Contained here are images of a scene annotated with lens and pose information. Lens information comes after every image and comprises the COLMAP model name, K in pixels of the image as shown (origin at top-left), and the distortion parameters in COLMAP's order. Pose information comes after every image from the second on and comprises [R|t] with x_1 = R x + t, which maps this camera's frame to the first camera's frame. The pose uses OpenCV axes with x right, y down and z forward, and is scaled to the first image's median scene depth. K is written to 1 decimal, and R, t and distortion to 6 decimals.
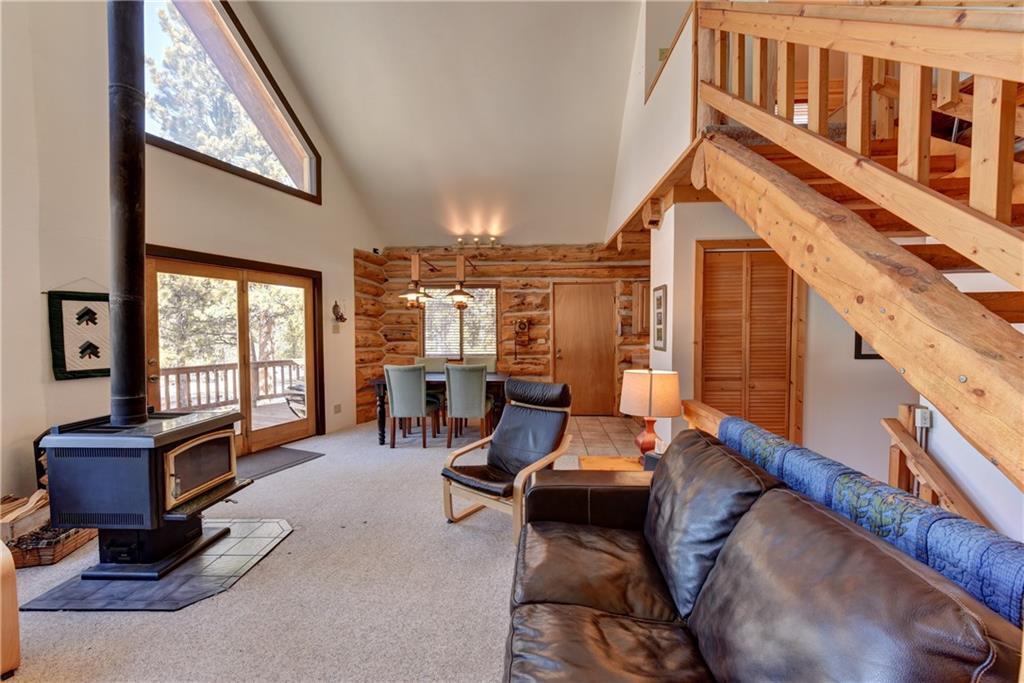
lens RADIAL K [[402.4, 0, 516.2], [0, 402.4, 345.1], [0, 0, 1]] dist [0.000949, -0.000639]
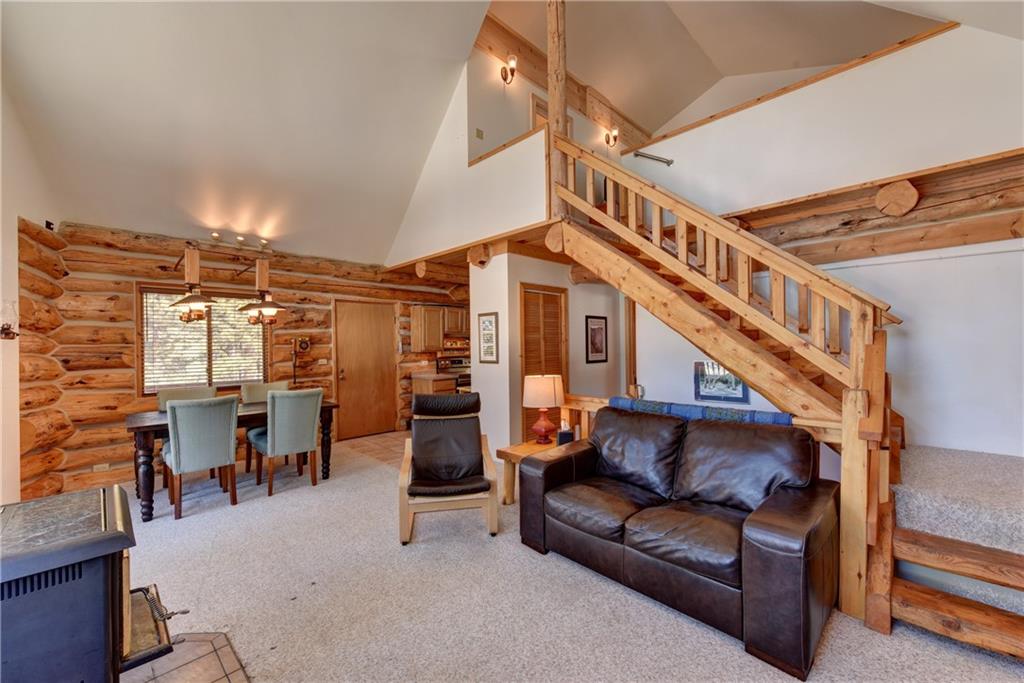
lens RADIAL K [[402.4, 0, 518.9], [0, 402.4, 343.9], [0, 0, 1]] dist [0.000949, -0.000639]
pose [[0.664671, -0.001325, 0.747135, -0.332607], [0.040646, 0.998582, -0.034389, -0.000311], [-0.746030, 0.053225, 0.663782, 0.055730]]
